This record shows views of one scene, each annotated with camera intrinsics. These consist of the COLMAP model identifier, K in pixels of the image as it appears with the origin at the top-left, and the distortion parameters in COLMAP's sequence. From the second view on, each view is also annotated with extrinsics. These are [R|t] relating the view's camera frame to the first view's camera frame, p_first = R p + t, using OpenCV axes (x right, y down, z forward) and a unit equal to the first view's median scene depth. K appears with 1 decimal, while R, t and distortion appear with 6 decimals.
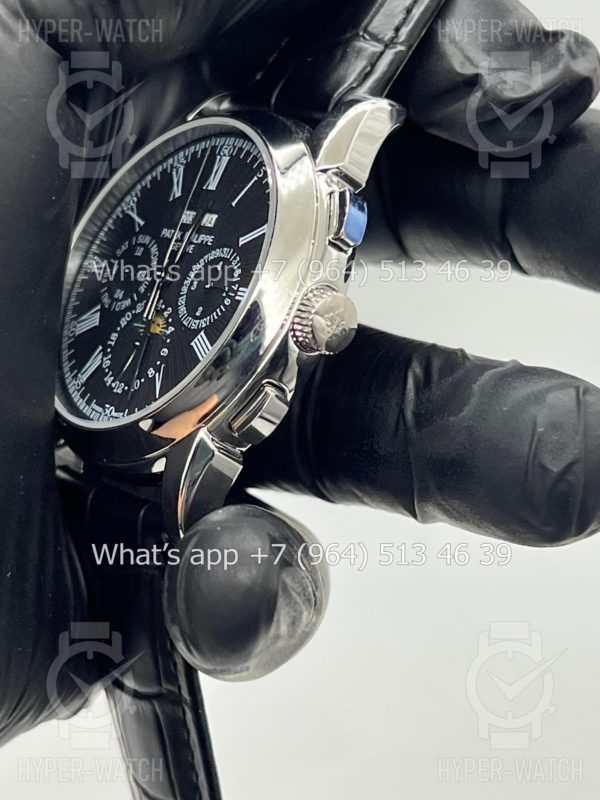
lens RADIAL K [[1857.5, 0, 300.0], [0, 1857.5, 400.0], [0, 0, 1]] dist [0.121418, -0.033510]
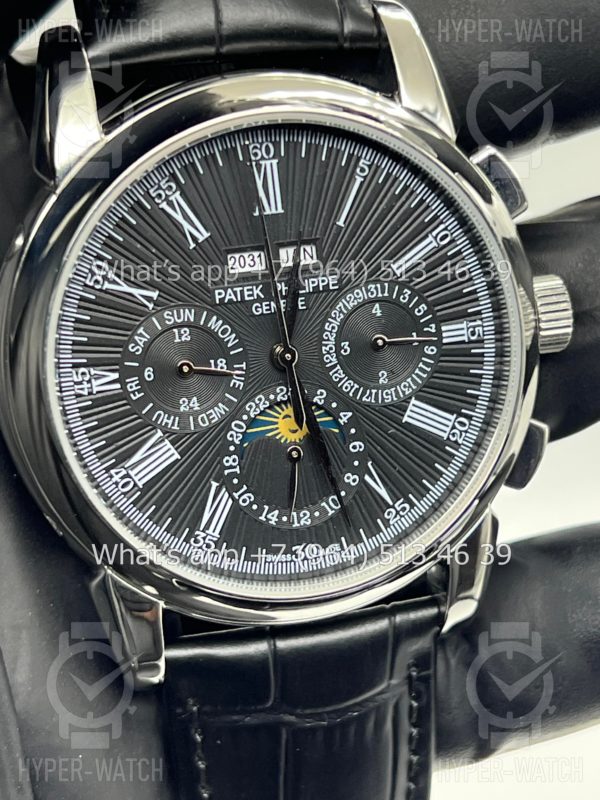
lens RADIAL K [[1857.5, 0, 300.0], [0, 1857.5, 400.0], [0, 0, 1]] dist [0.121418, -0.033510]
pose [[0.391543, -0.554850, 0.734054, -0.595357], [0.156539, 0.826283, 0.541065, -0.431129], [-0.906746, -0.096942, 0.410382, 0.693956]]
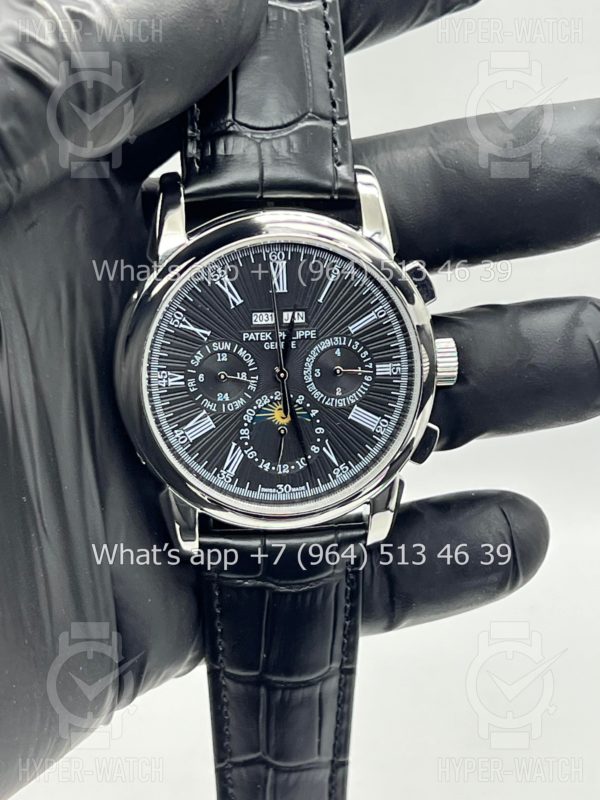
lens RADIAL K [[1857.5, 0, 300.0], [0, 1857.5, 400.0], [0, 0, 1]] dist [0.121418, -0.033510]
pose [[0.512921, -0.529392, 0.675764, -0.894902], [0.132173, 0.826519, 0.547171, -0.714025], [-0.848199, -0.191338, 0.493911, 0.375971]]
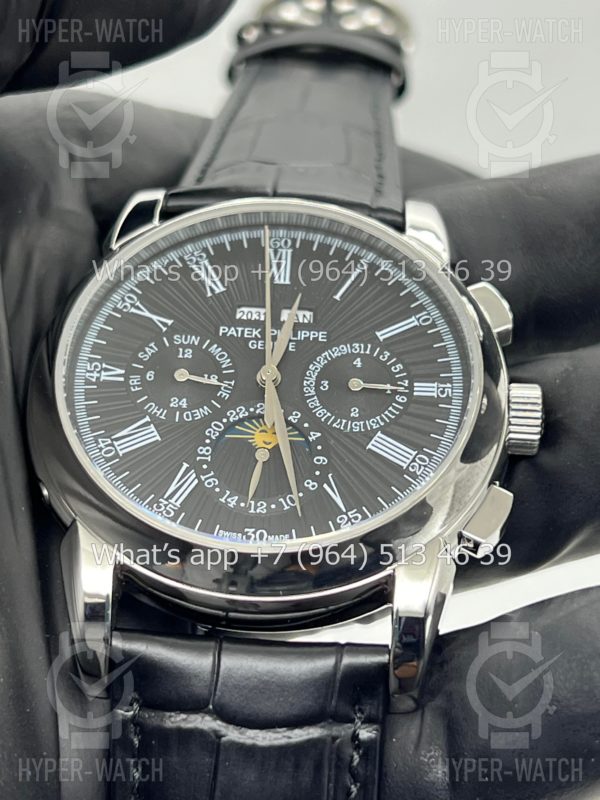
lens RADIAL K [[1857.5, 0, 300.0], [0, 1857.5, 400.0], [0, 0, 1]] dist [0.121418, -0.033510]
pose [[0.637486, 0.075004, 0.766803, -0.683534], [0.100817, 0.978572, -0.179533, 0.090898], [-0.763838, 0.191756, 0.616264, 0.481711]]
